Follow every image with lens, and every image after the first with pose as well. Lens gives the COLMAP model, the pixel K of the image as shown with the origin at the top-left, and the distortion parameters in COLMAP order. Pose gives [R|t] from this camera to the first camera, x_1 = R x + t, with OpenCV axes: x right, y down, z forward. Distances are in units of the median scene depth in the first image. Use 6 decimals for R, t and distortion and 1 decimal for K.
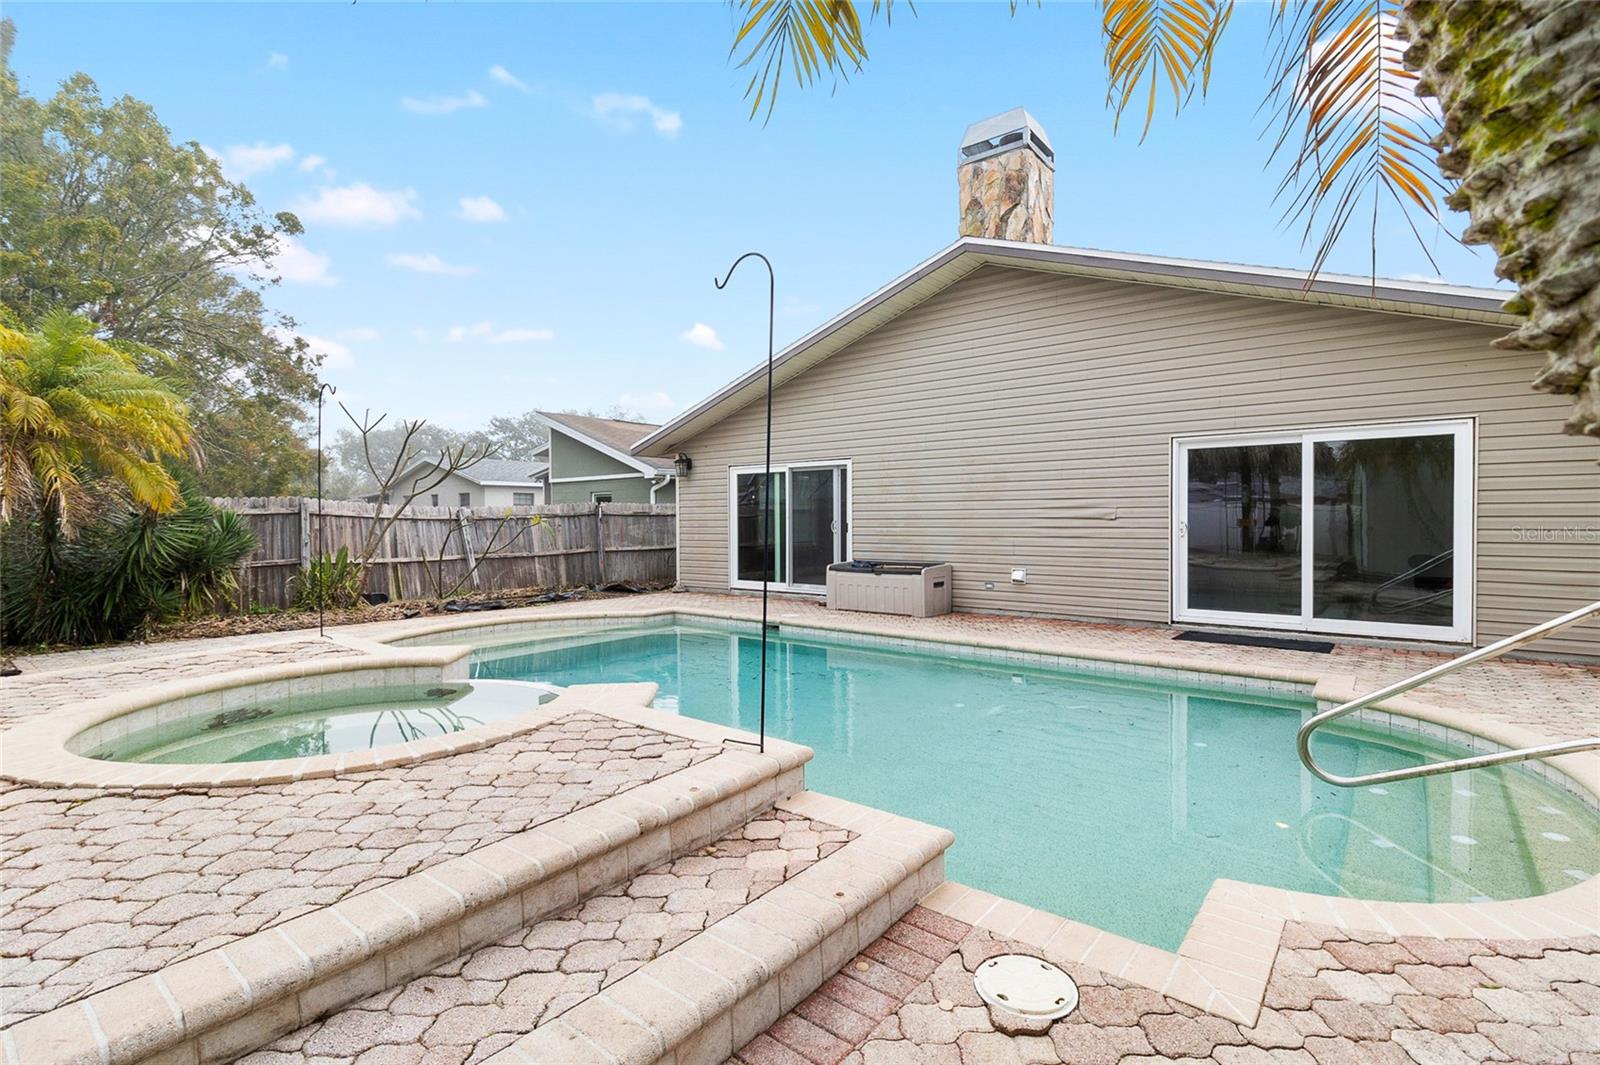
lens RADIAL K [[732.1, 0, 809.8], [0, 732.1, 513.7], [0, 0, 1]] dist [-0.000249, -0.000249]
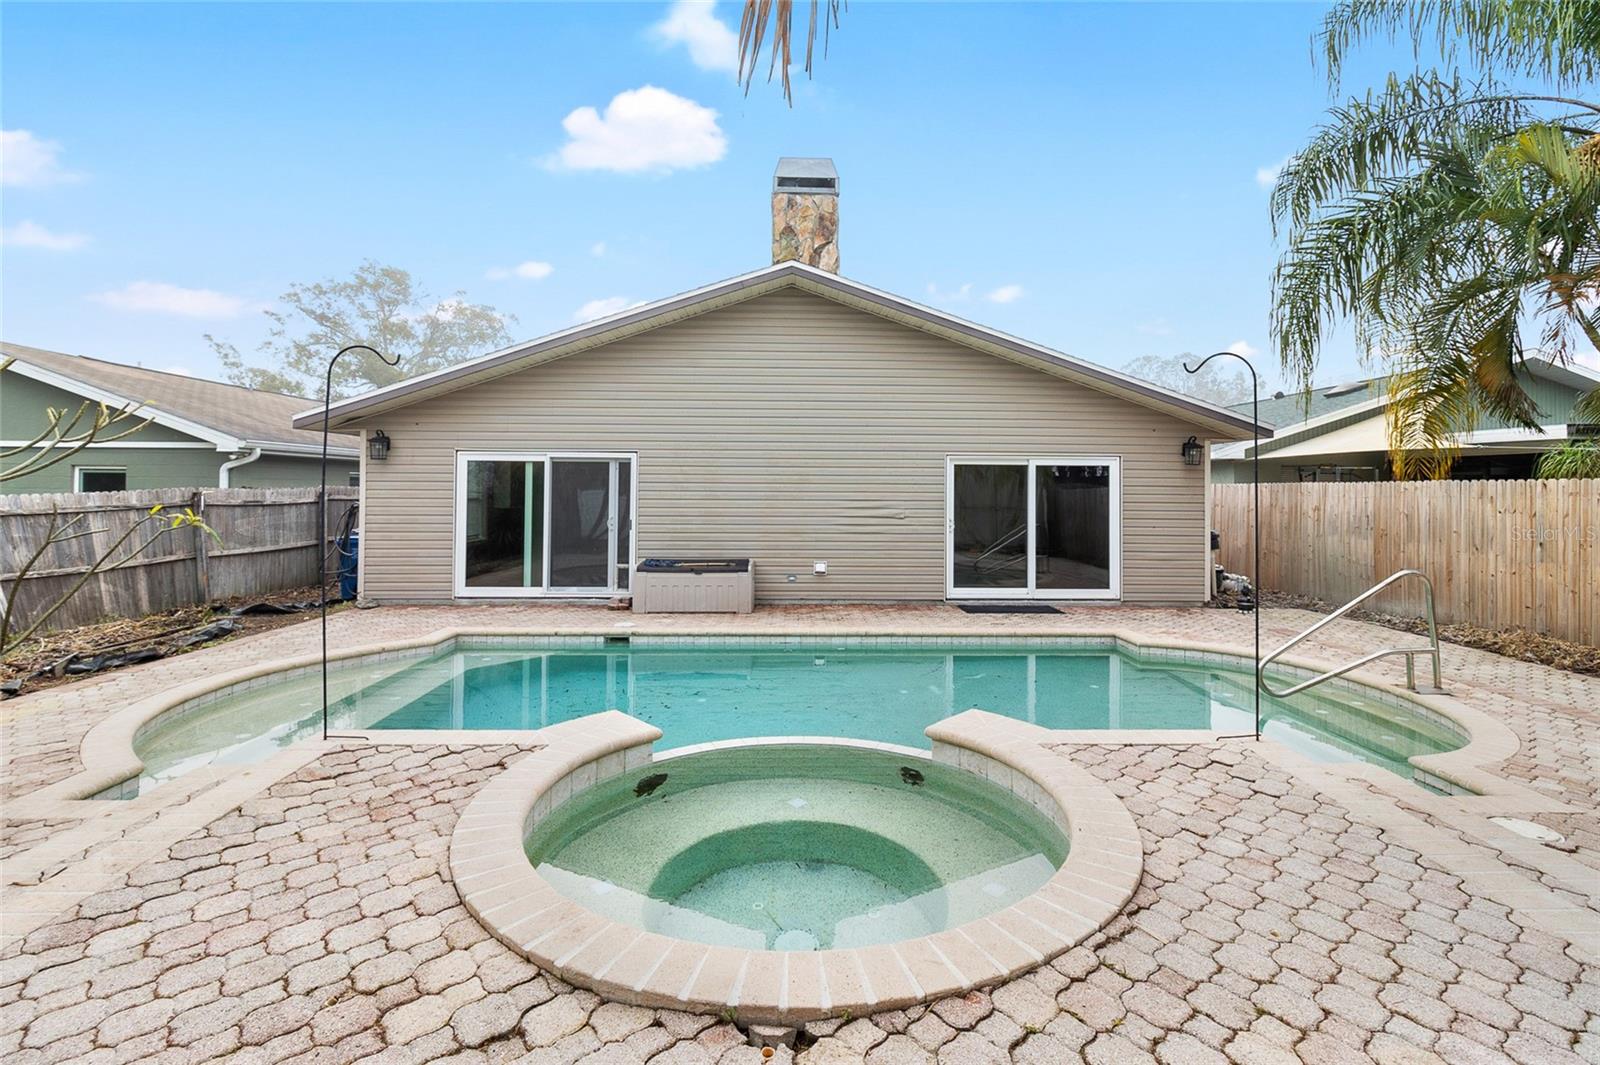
lens RADIAL K [[732.4, 0, 793.8], [0, 732.4, 465.2], [0, 0, 1]] dist [-0.001205, -0.000146]
pose [[0.775095, 0.034687, 0.630891, -0.458734], [-0.013786, 0.999183, -0.037999, -0.029426], [-0.631694, 0.020756, 0.774940, 0.151543]]
